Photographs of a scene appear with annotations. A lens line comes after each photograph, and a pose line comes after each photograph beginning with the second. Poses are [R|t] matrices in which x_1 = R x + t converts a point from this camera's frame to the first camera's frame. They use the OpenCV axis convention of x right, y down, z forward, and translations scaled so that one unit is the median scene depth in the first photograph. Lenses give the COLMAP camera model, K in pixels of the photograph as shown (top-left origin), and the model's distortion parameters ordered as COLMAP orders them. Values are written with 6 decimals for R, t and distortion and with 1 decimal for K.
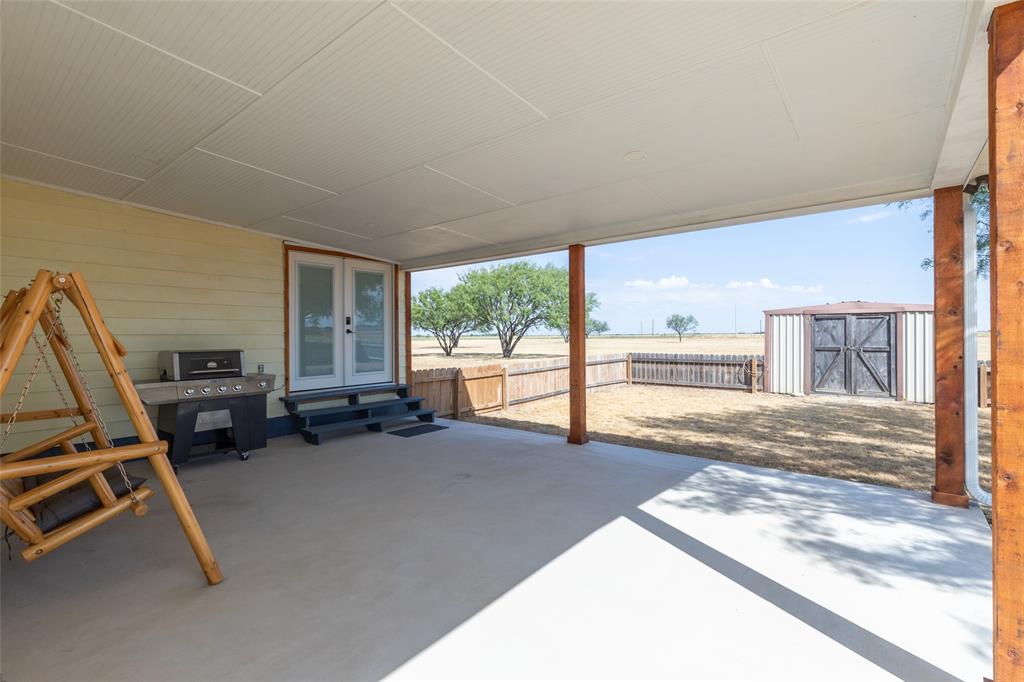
lens RADIAL K [[464.1, 0, 512.0], [0, 464.1, 341.0], [0, 0, 1]] dist [-0.000011, 0.000084]
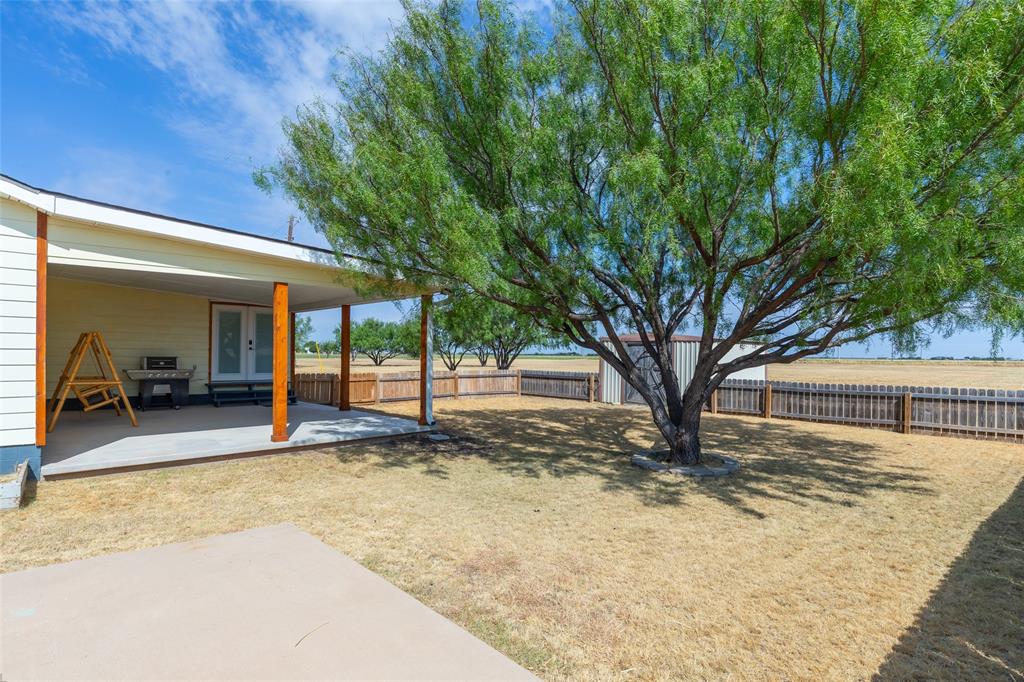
lens RADIAL K [[536.8, 0, 509.7], [0, 536.8, 355.7], [0, 0, 1]] dist [0.000279, 0.000062]
pose [[0.990507, 0.019424, -0.136082, 0.879864], [-0.020691, 0.999755, -0.007902, 0.001480], [0.135895, 0.010643, 0.990666, -0.850602]]
